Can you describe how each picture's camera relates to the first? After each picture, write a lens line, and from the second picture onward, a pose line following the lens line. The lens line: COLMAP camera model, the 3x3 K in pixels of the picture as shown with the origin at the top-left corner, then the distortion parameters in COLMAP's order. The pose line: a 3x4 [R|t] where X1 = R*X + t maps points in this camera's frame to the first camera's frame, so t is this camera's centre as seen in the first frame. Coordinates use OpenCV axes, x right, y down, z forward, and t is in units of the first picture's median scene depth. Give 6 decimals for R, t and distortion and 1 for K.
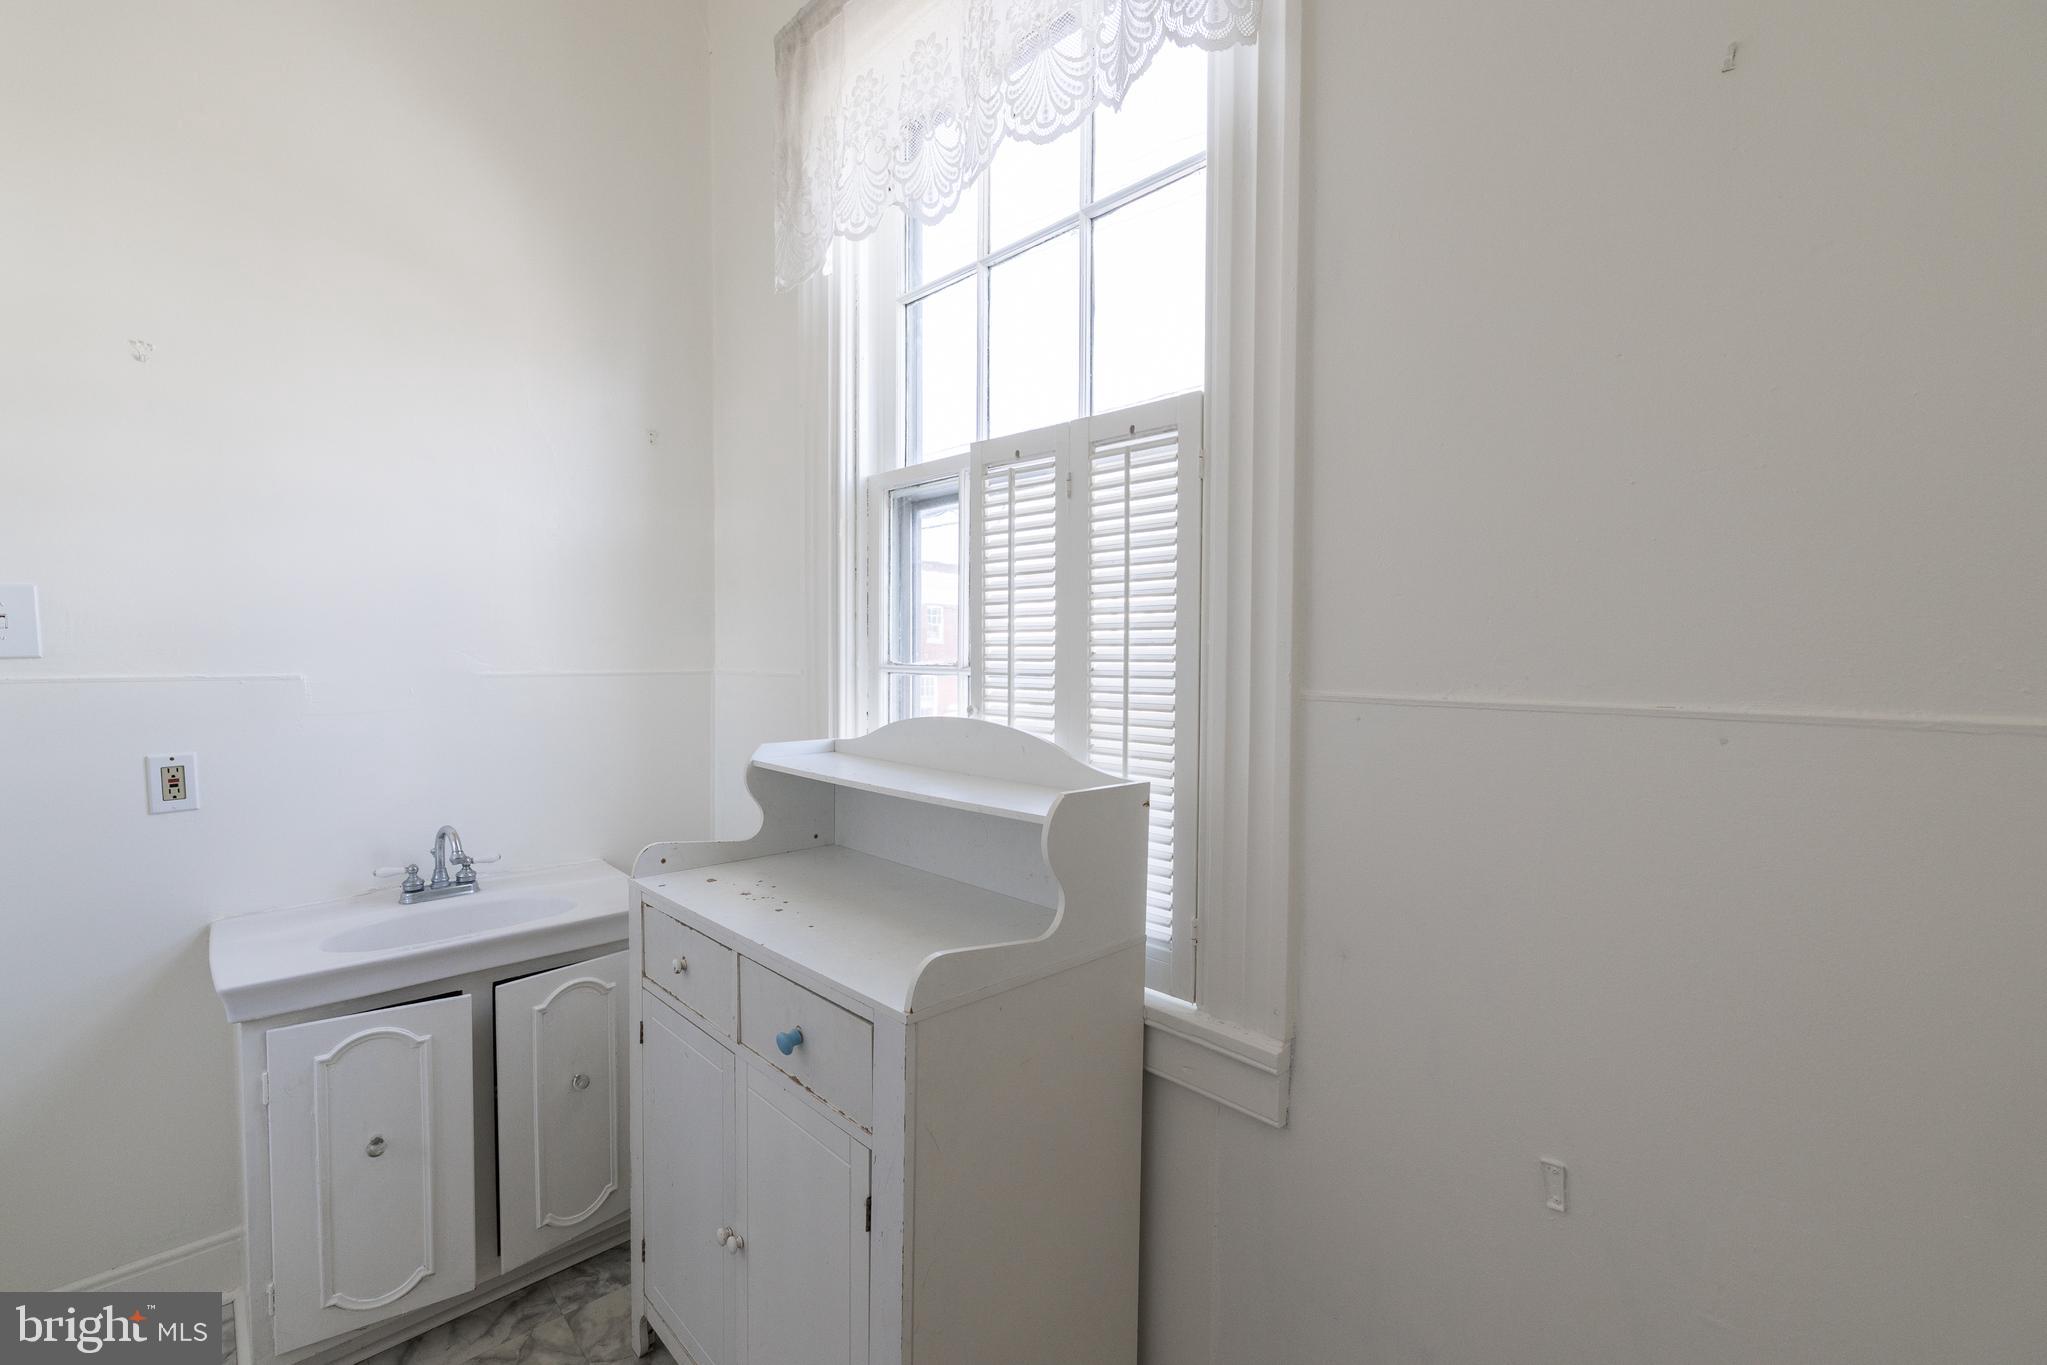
lens RADIAL K [[857.7, 0, 1018.6], [0, 857.7, 679.7], [0, 0, 1]] dist [0.001255, 0.000398]
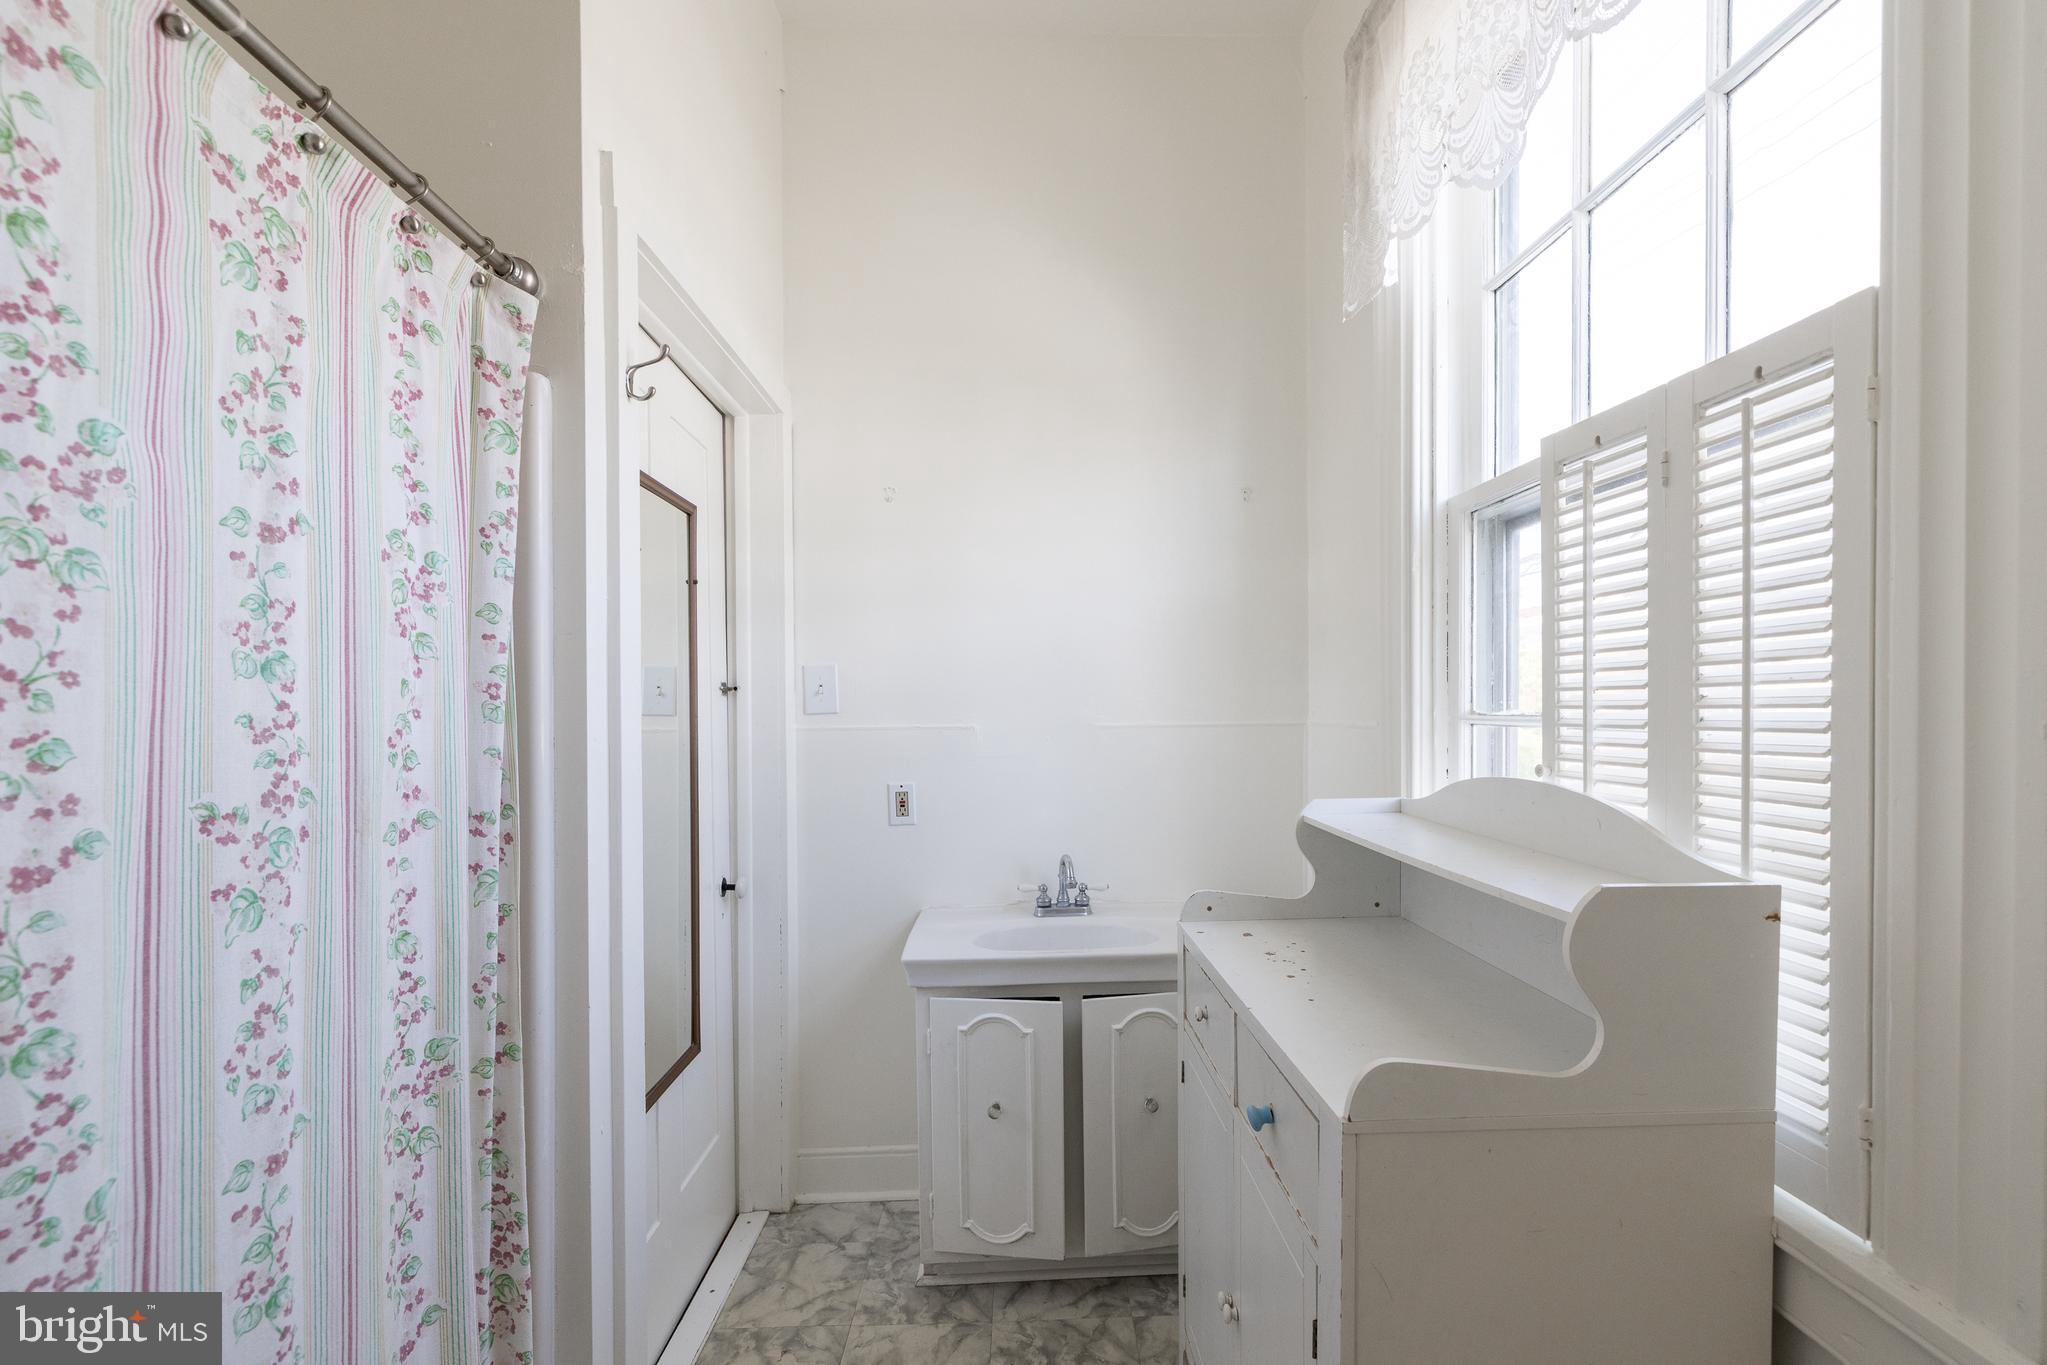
lens RADIAL K [[890.6, 0, 1083.8], [0, 890.6, 718.2], [0, 0, 1]] dist [0.001230, 0.000836]
pose [[0.768381, -0.003645, -0.639982, 0.153456], [-0.007003, 0.999876, -0.014102, 0.001048], [0.639954, 0.015317, 0.768261, 0.090623]]
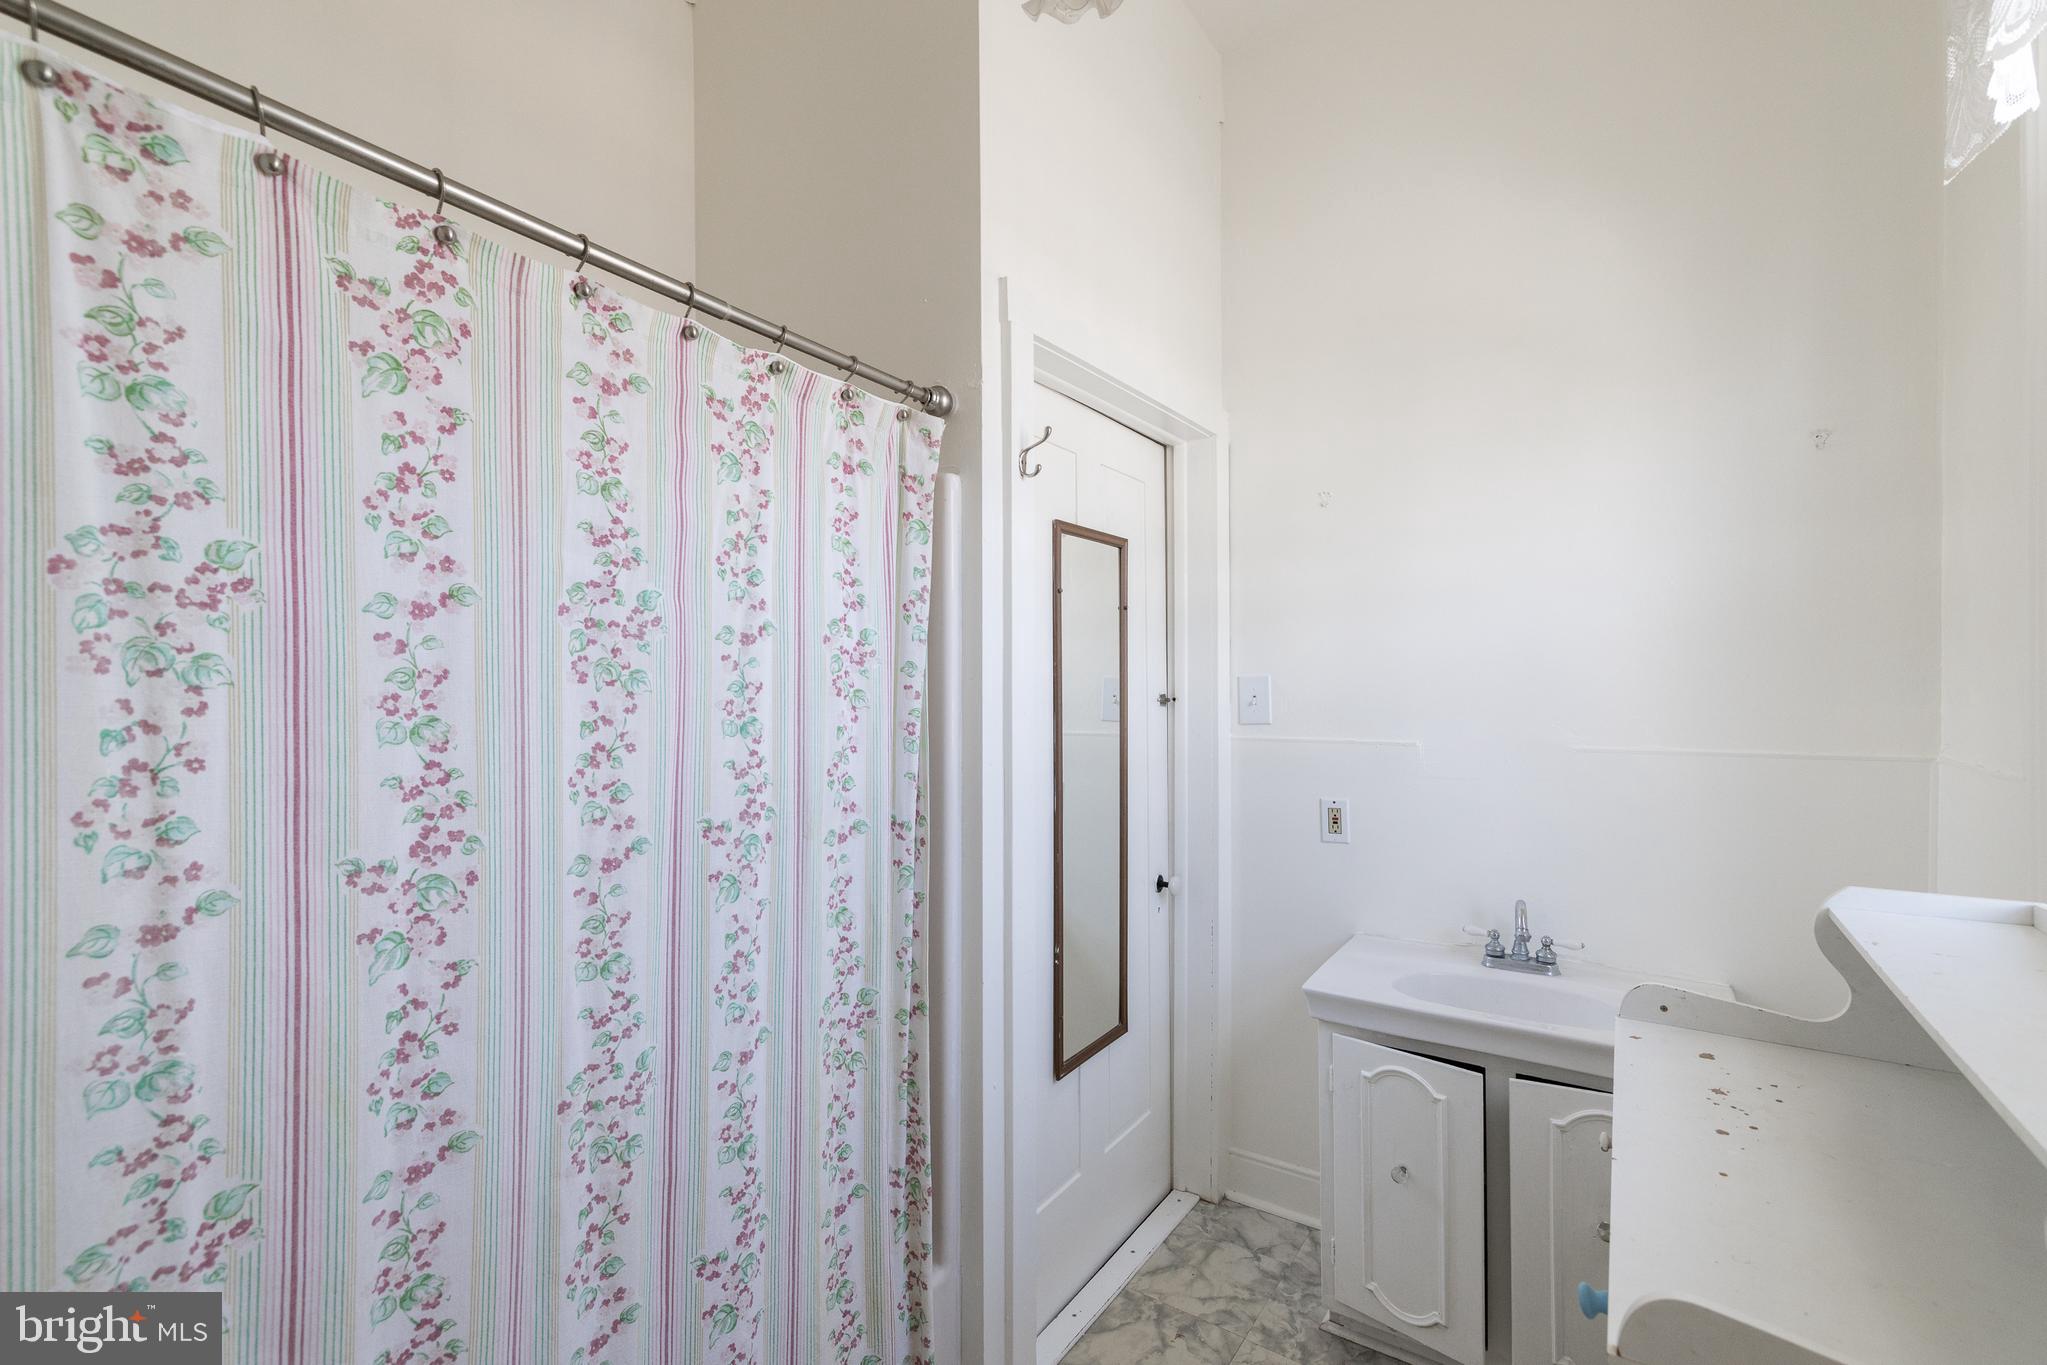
lens RADIAL K [[922.5, 0, 1043.0], [0, 922.5, 691.7], [0, 0, 1]] dist [0.002202, 0.000994]
pose [[0.223359, 0.007511, -0.974707, 0.293699], [-0.026695, 0.999642, 0.001585, -0.068039], [0.974371, 0.025666, 0.223480, 0.247592]]
